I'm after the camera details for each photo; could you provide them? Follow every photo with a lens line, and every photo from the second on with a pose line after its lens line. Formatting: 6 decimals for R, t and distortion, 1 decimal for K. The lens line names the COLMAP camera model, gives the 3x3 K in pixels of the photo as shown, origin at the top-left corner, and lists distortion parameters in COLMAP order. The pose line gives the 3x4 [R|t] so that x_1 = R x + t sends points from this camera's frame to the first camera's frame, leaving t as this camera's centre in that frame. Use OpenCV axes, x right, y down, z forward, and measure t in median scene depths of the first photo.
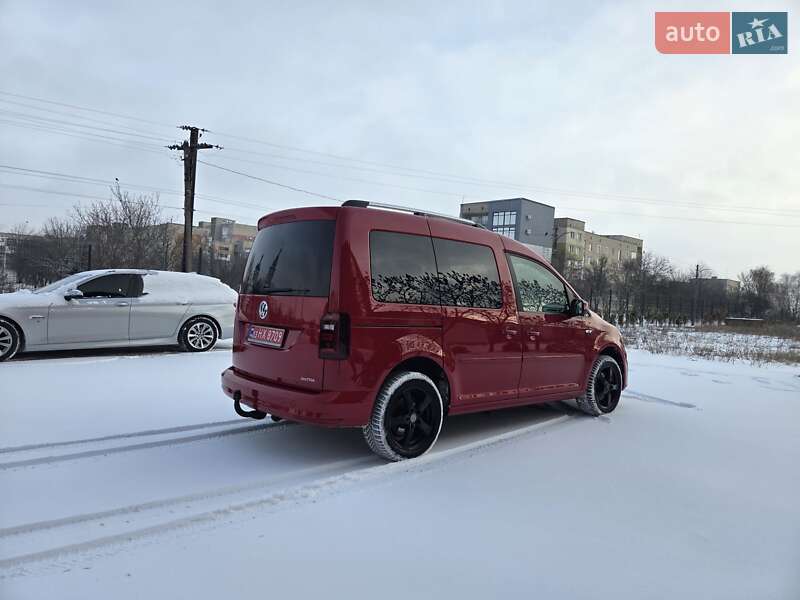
lens RADIAL K [[535.9, 0, 394.3], [0, 535.9, 292.2], [0, 0, 1]] dist [0.062987, -0.043515]
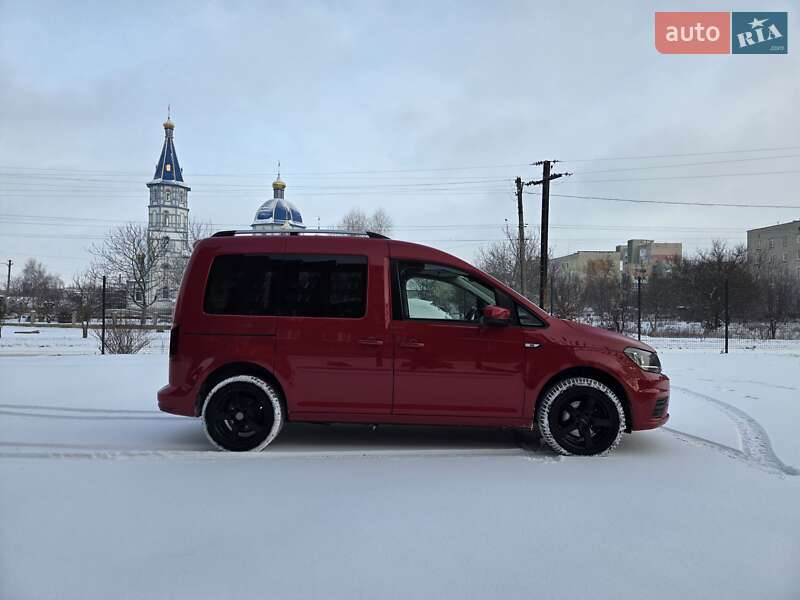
lens RADIAL K [[535.9, 0, 418.6], [0, 535.9, 294.7], [0, 0, 1]] dist [0.062987, -0.043515]
pose [[0.725983, -0.052449, -0.685710, 0.160112], [0.023649, 0.998402, -0.051328, 0.006766], [0.687306, 0.021047, 0.726063, 0.062461]]
